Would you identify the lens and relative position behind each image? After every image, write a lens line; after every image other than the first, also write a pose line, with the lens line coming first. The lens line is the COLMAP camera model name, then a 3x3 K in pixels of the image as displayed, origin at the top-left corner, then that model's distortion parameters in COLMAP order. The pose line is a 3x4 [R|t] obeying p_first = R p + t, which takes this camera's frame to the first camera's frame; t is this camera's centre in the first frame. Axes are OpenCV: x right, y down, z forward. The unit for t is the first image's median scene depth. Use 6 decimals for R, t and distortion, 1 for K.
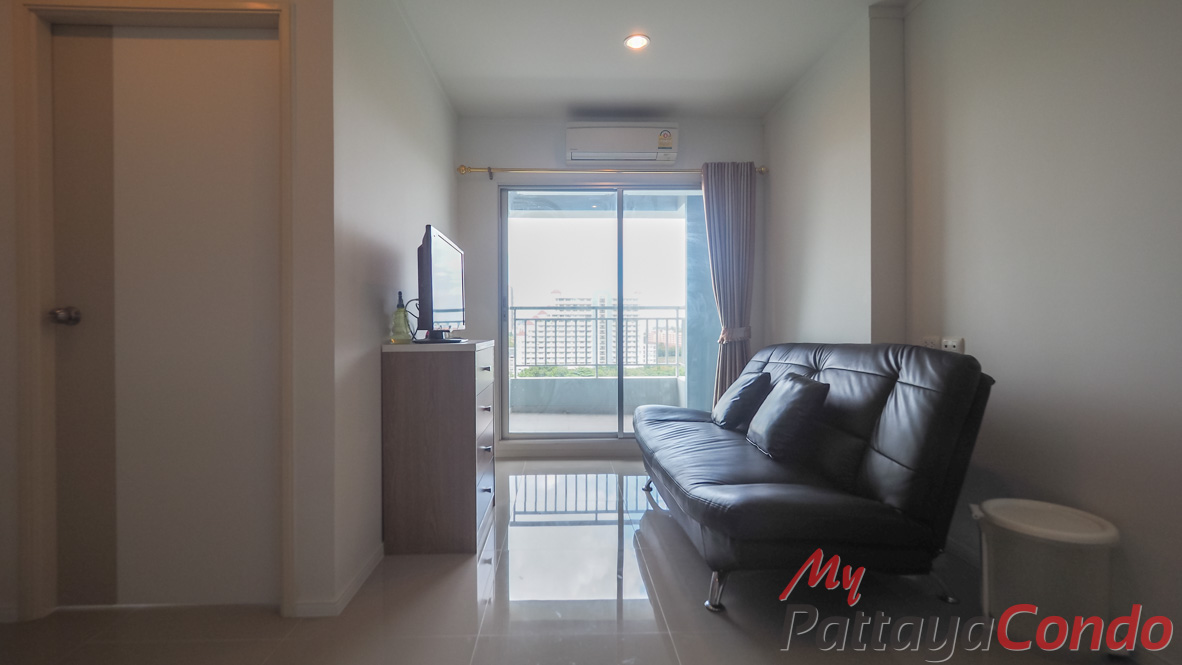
lens RADIAL K [[515.5, 0, 590.1], [0, 515.5, 323.0], [0, 0, 1]] dist [0.002130, 0.000395]
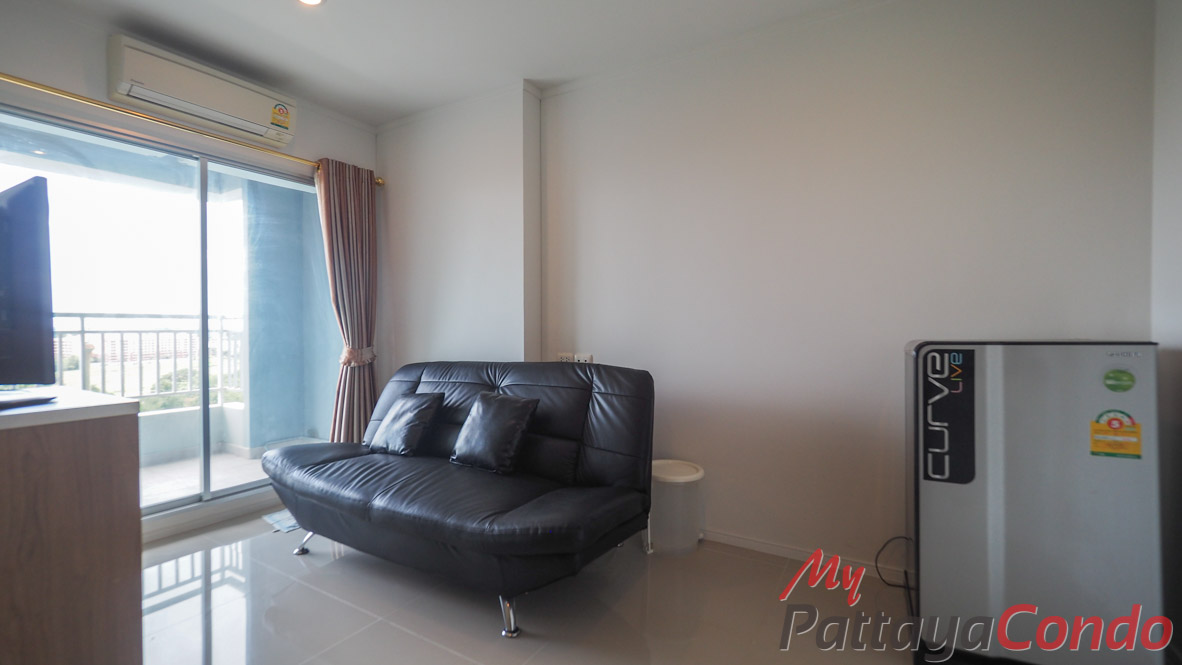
lens RADIAL K [[515.5, 0, 559.9], [0, 515.5, 328.3], [0, 0, 1]] dist [0.002130, 0.000395]
pose [[0.547306, -0.004147, 0.836923, -0.297330], [-0.003586, 0.999967, 0.007300, -0.031249], [-0.836925, -0.006996, 0.547273, 0.194625]]
